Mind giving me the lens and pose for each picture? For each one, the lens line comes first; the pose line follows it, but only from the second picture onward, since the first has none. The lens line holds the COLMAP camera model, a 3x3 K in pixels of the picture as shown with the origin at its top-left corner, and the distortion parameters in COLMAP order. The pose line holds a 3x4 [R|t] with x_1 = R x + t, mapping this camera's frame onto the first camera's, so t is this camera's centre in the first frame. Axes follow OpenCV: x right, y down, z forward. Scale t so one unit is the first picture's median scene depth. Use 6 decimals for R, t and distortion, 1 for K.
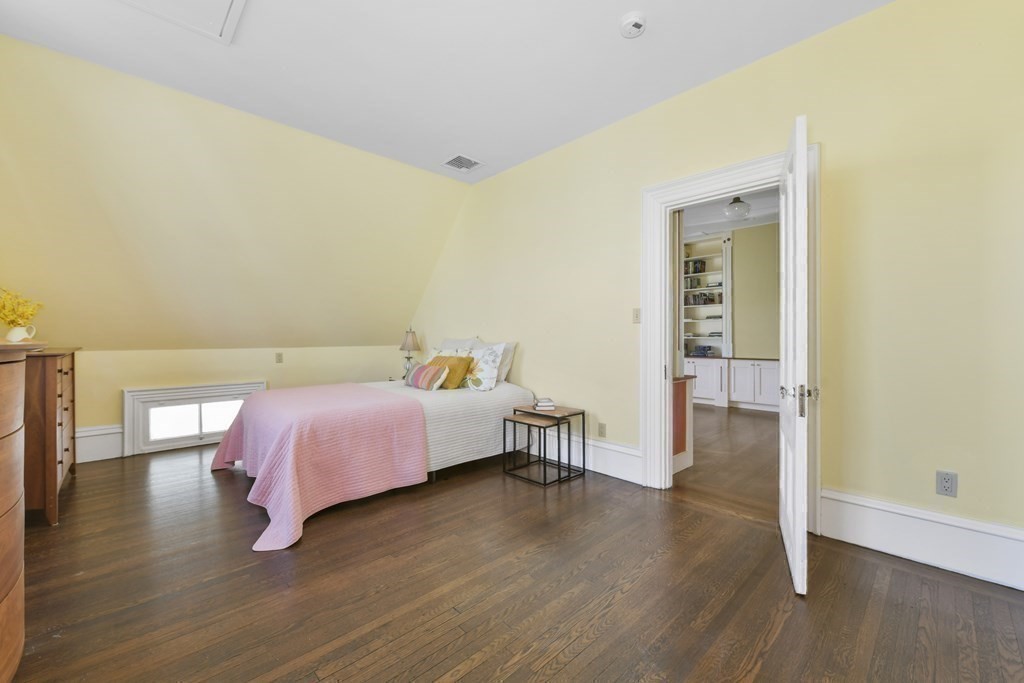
lens RADIAL K [[418.0, 0, 516.8], [0, 418.0, 337.0], [0, 0, 1]] dist [0.000908, -0.000131]
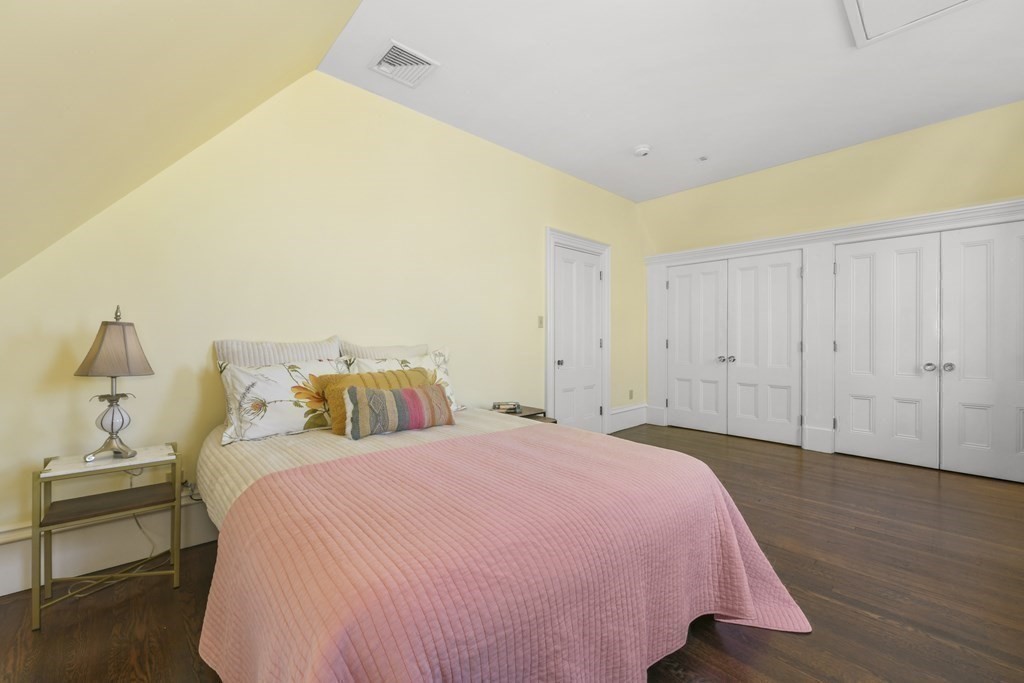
lens RADIAL K [[418.0, 0, 513.6], [0, 418.0, 339.4], [0, 0, 1]] dist [0.000908, -0.000131]
pose [[-0.001149, -0.002197, 0.999997, -1.545809], [-0.000891, 0.999997, 0.002195, 0.000063], [-0.999999, -0.000889, -0.001150, 1.682239]]
